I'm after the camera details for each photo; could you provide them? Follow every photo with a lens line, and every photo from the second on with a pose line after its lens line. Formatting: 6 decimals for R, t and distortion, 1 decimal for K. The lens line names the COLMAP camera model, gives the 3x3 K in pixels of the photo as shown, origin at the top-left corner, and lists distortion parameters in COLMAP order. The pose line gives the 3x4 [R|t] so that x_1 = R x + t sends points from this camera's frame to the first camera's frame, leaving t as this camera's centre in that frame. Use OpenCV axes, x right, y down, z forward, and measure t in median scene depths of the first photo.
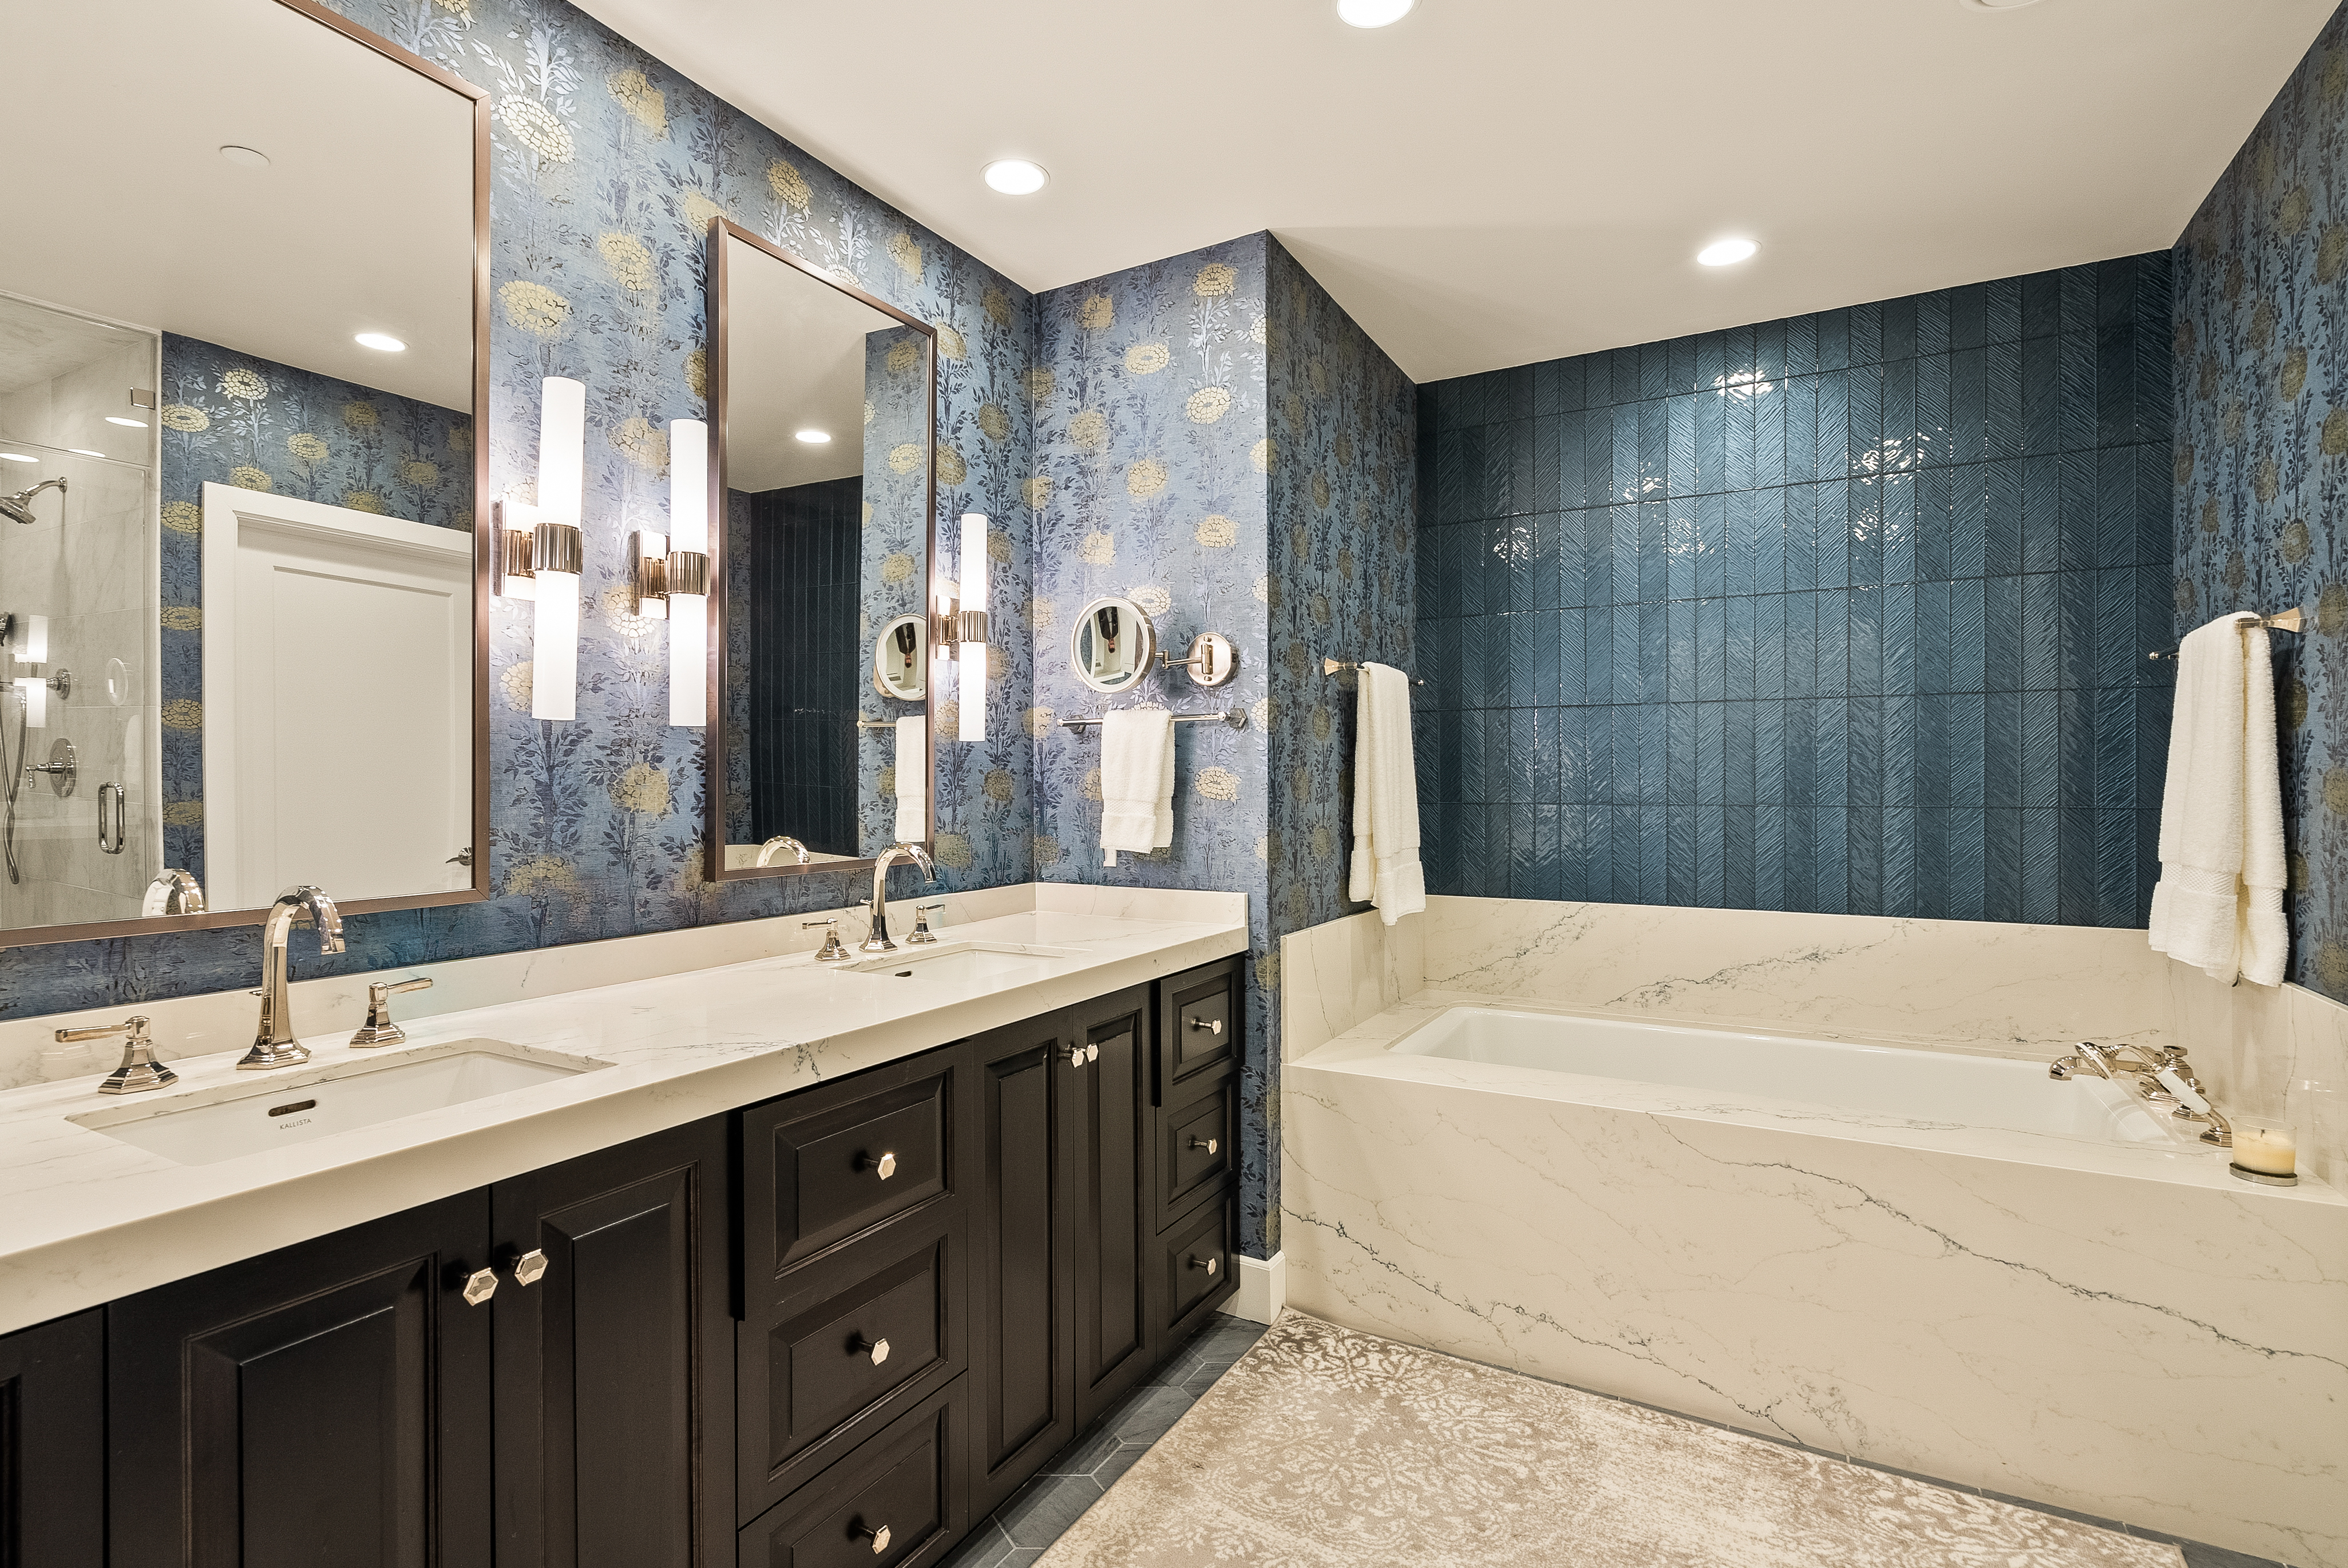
lens RADIAL K [[1083.1, 0, 1166.5], [0, 1083.1, 782.5], [0, 0, 1]] dist [-0.002518, 0.001476]
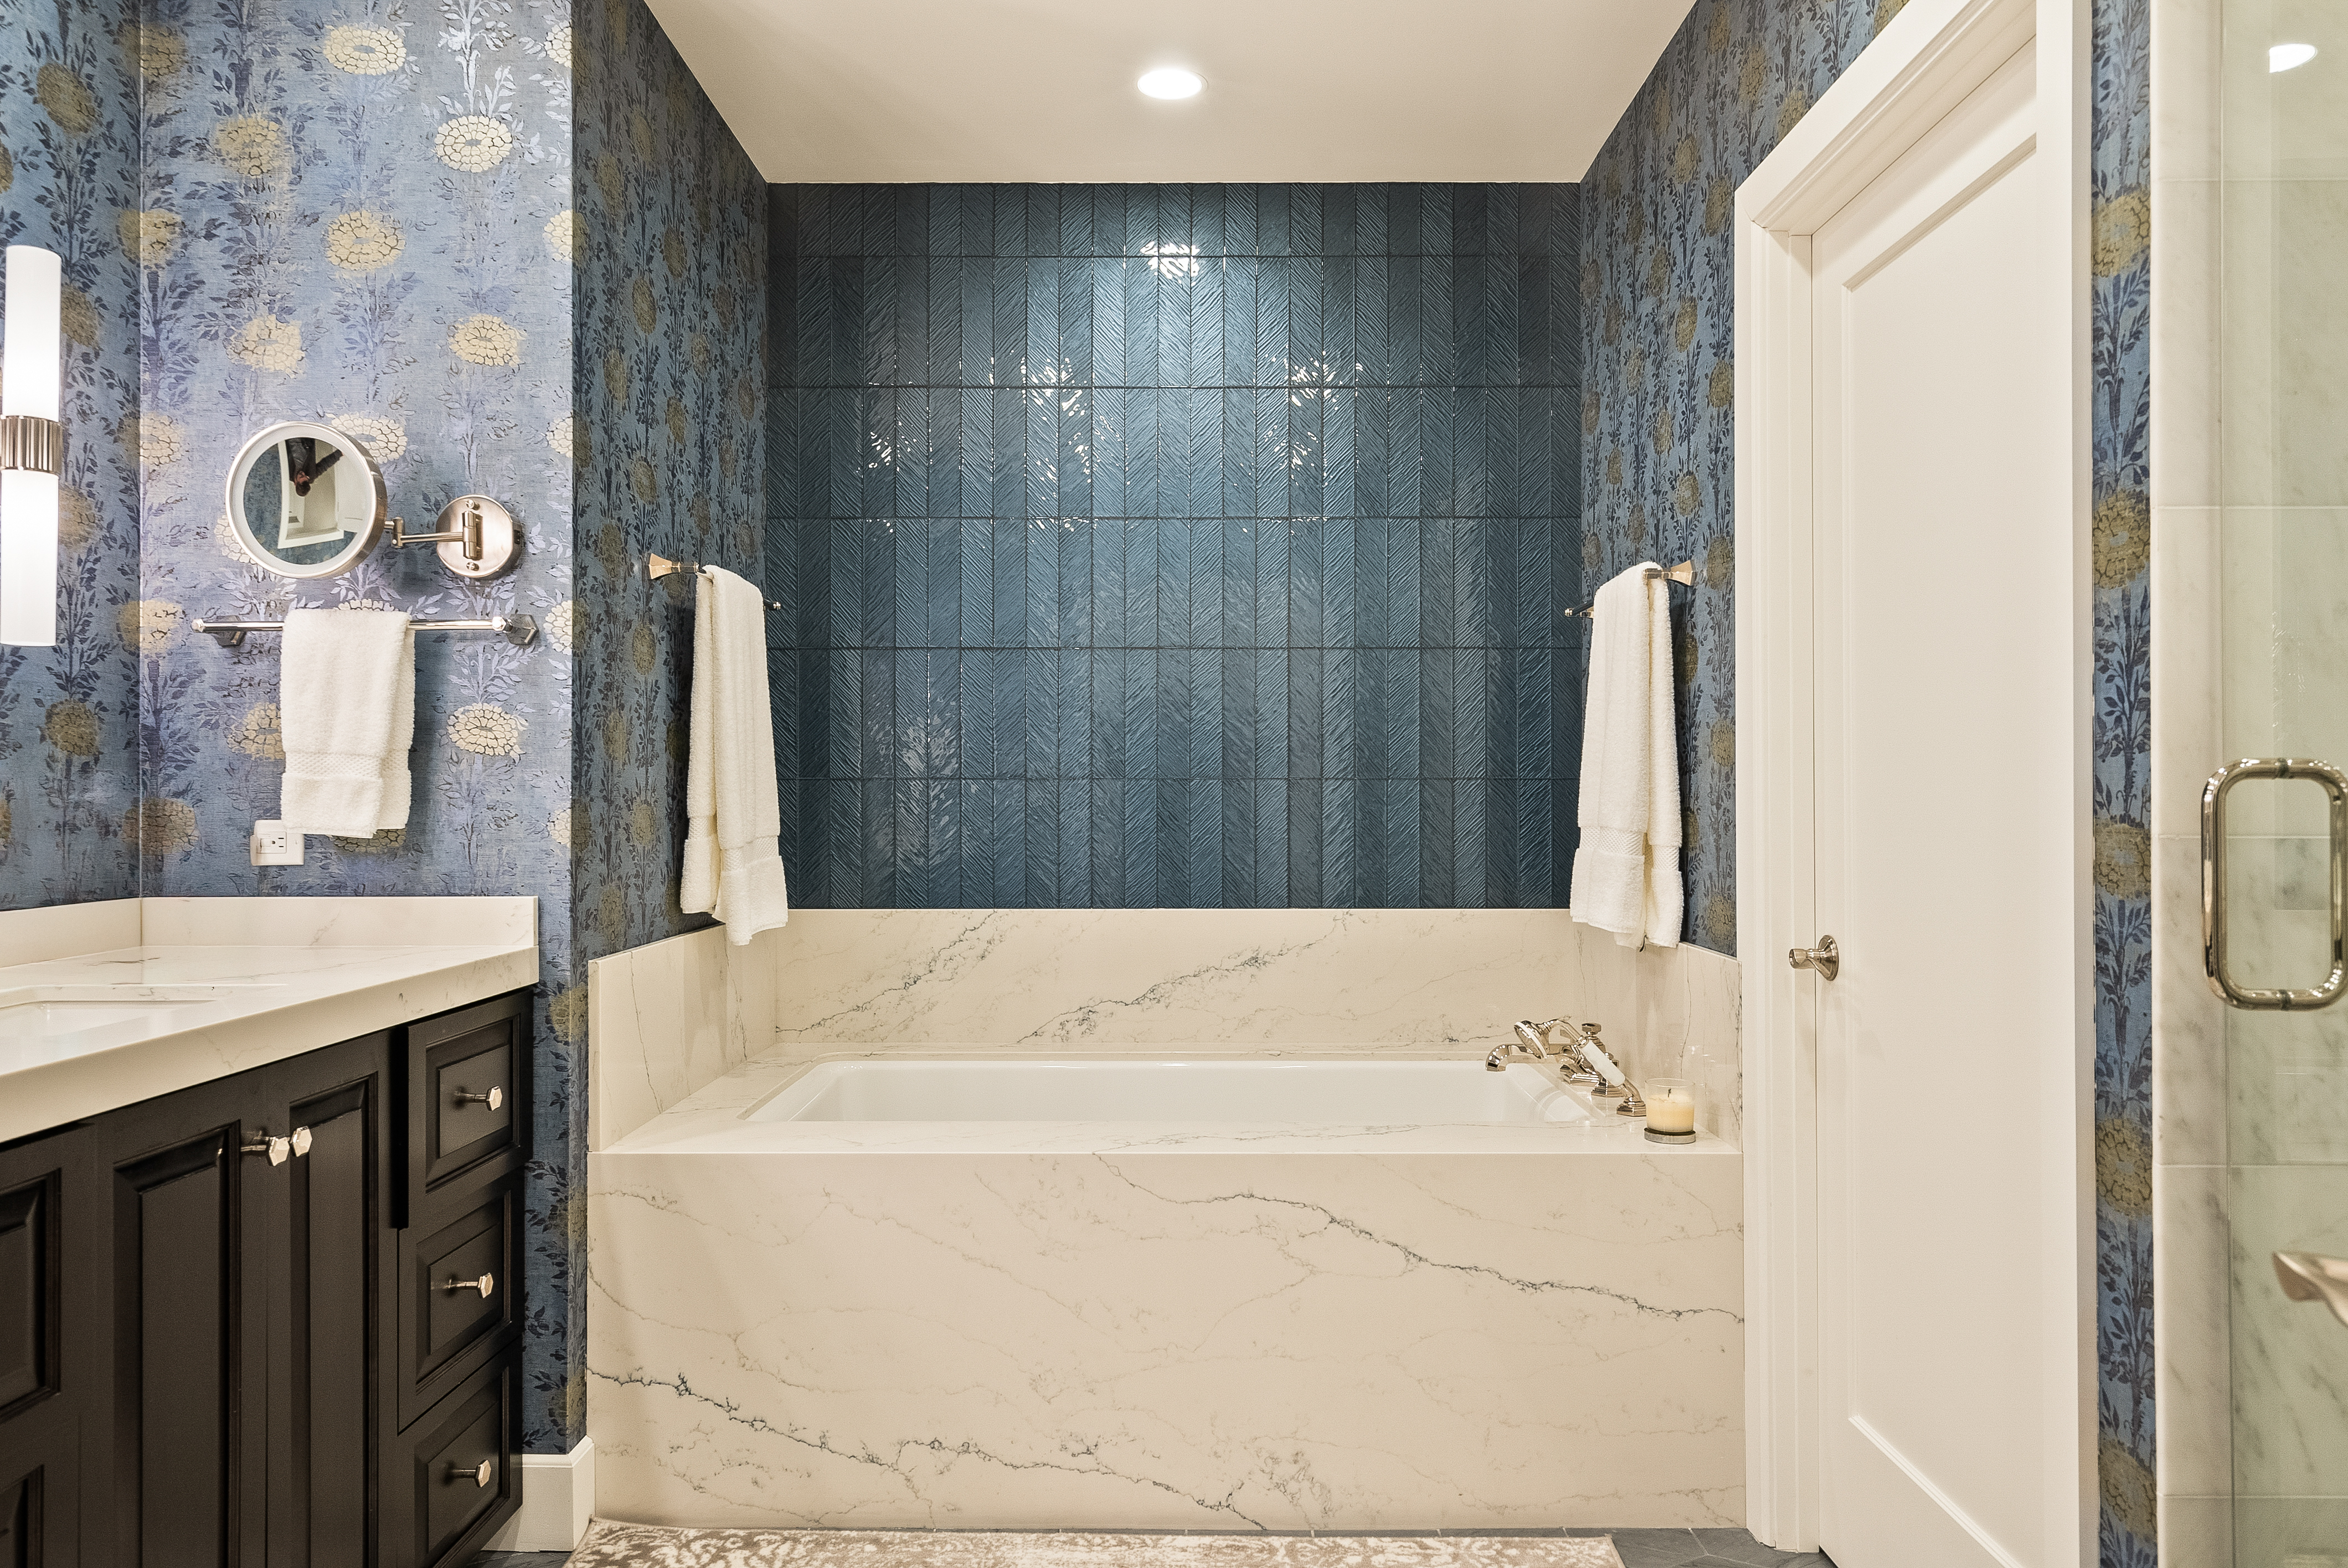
lens RADIAL K [[1565.6, 0, 1141.5], [0, 1565.6, 778.9], [0, 0, 1]] dist [0.002803, 0.003781]
pose [[0.876880, 0.004744, 0.480686, -0.060510], [-0.000399, 0.999958, -0.009141, 0.039078], [-0.480709, 0.007824, 0.876845, -0.007925]]
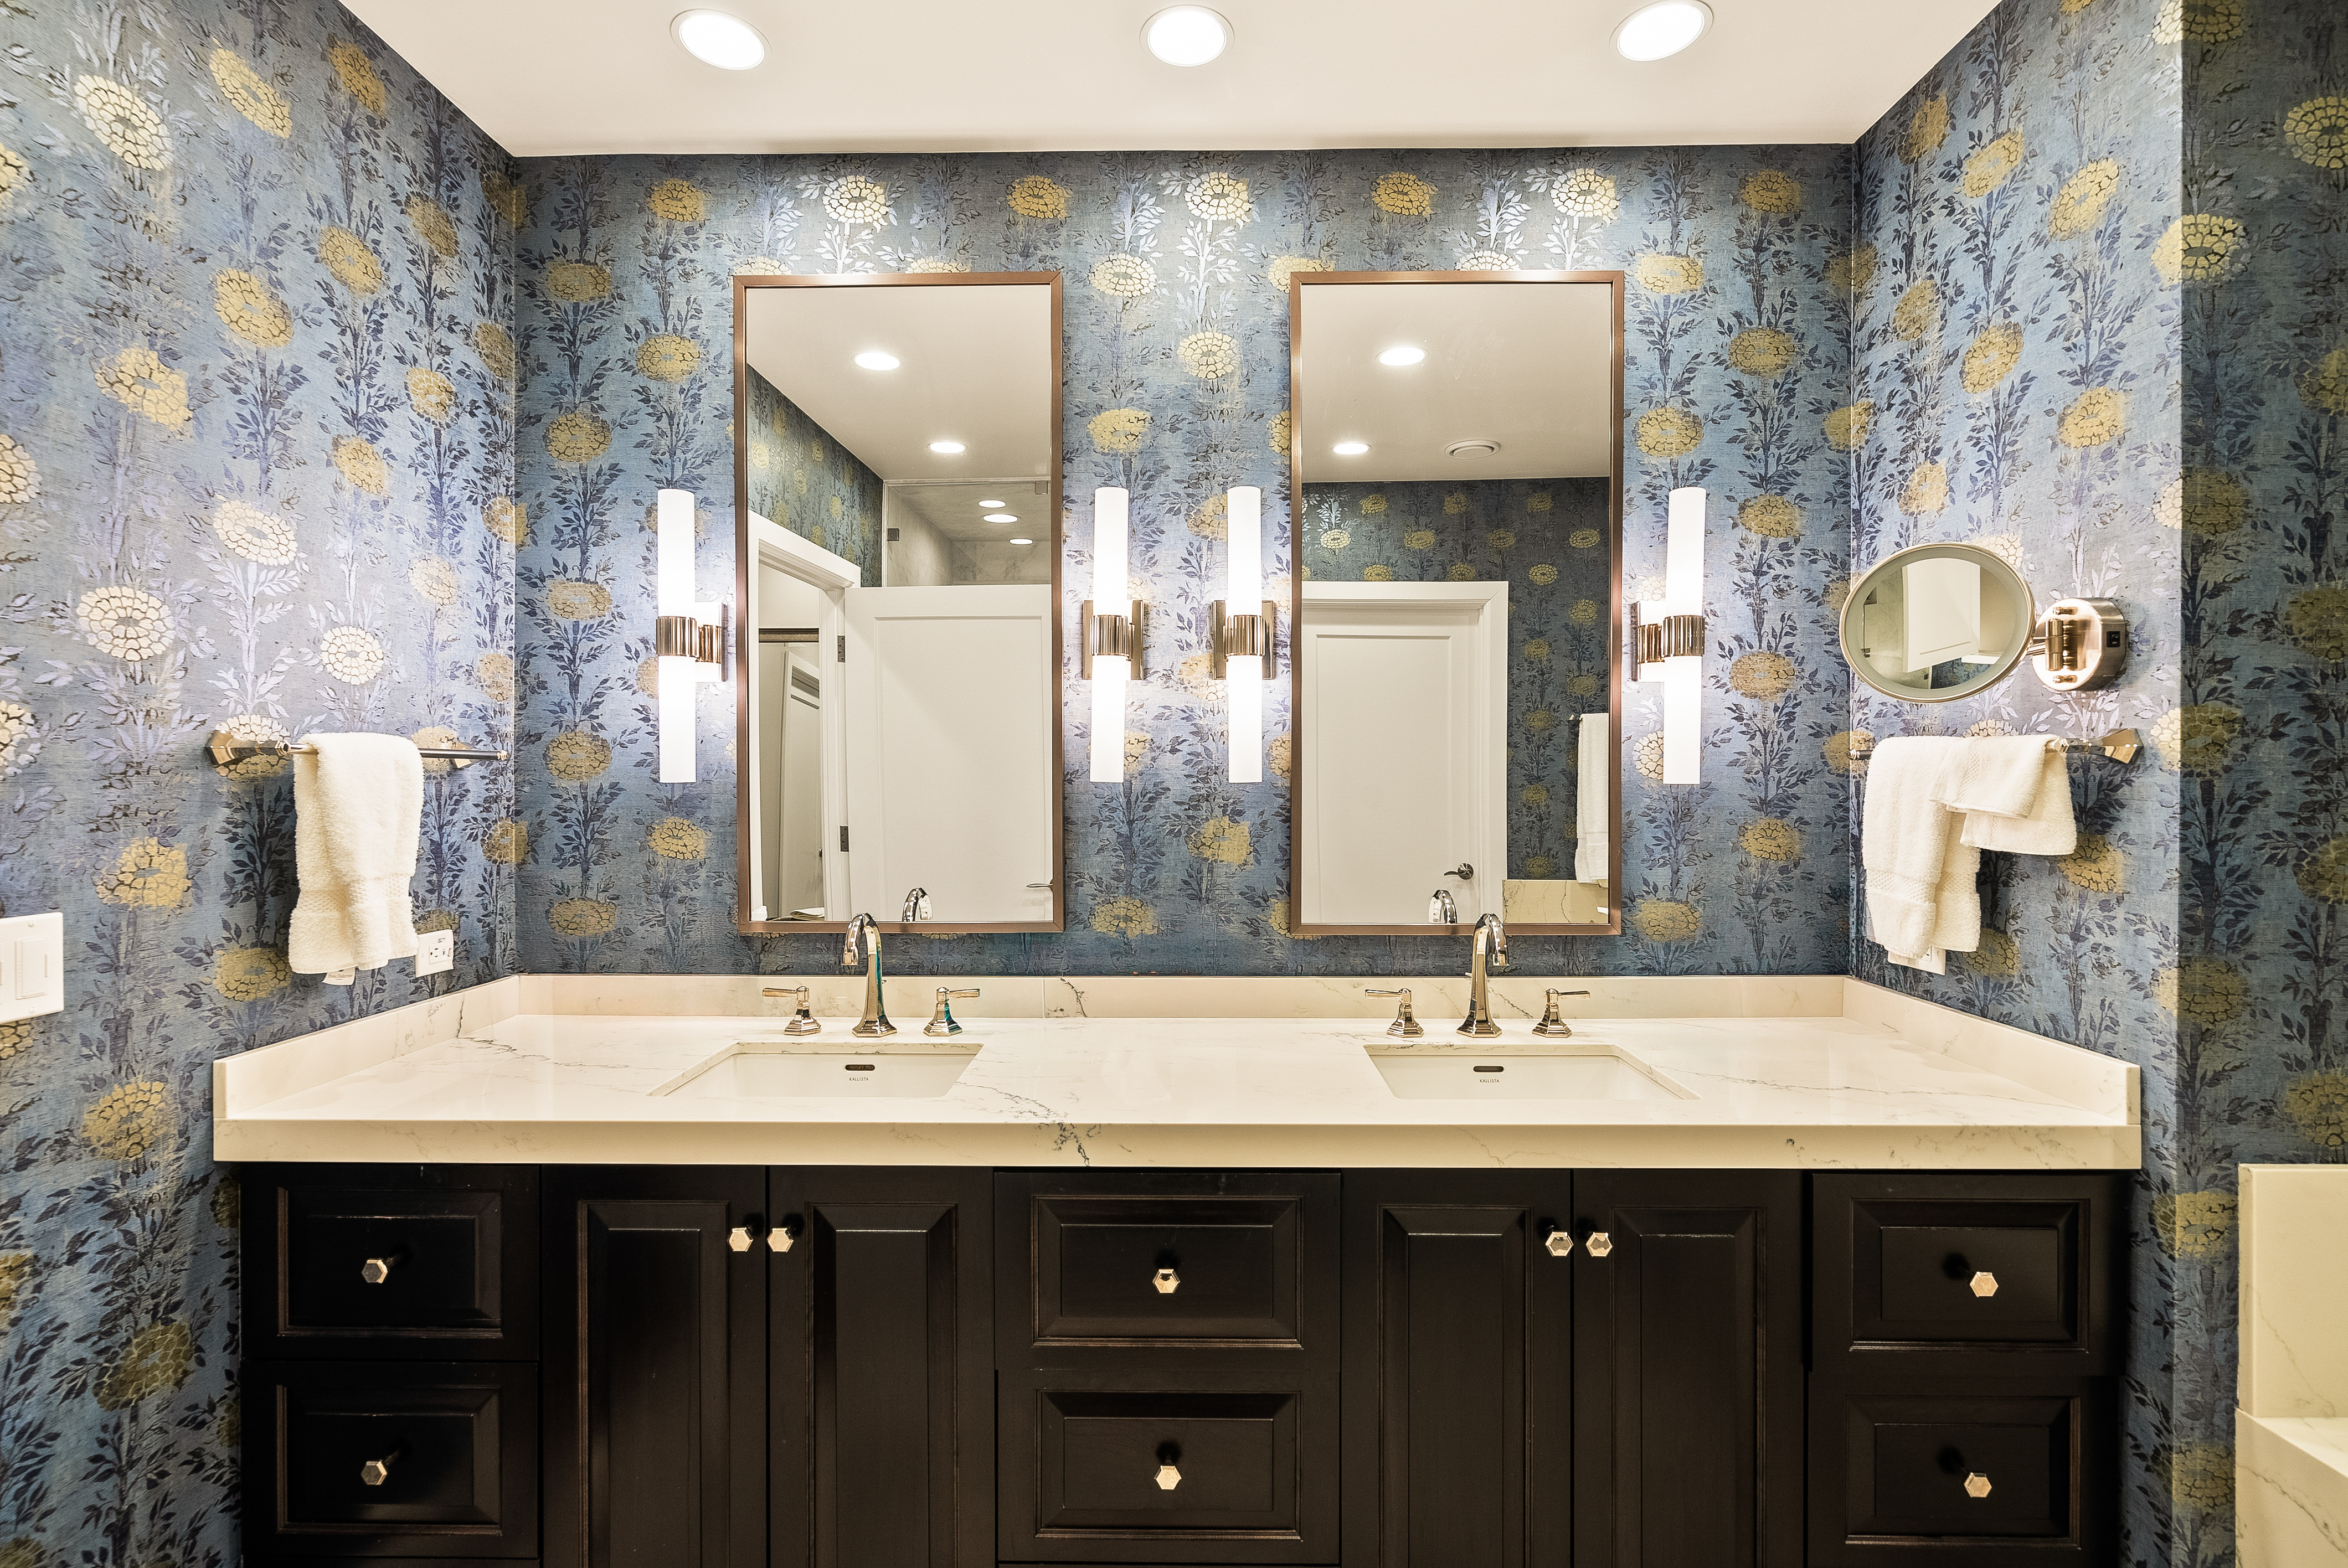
lens RADIAL K [[1071.8, 0, 1226.6], [0, 1071.8, 783.1], [0, 0, 1]] dist [-0.001692, 0.000334]
pose [[0.505290, 0.009773, -0.862894, 0.304447], [-0.006676, 0.999950, 0.007416, -0.041343], [0.862924, 0.002013, 0.505331, 0.326582]]
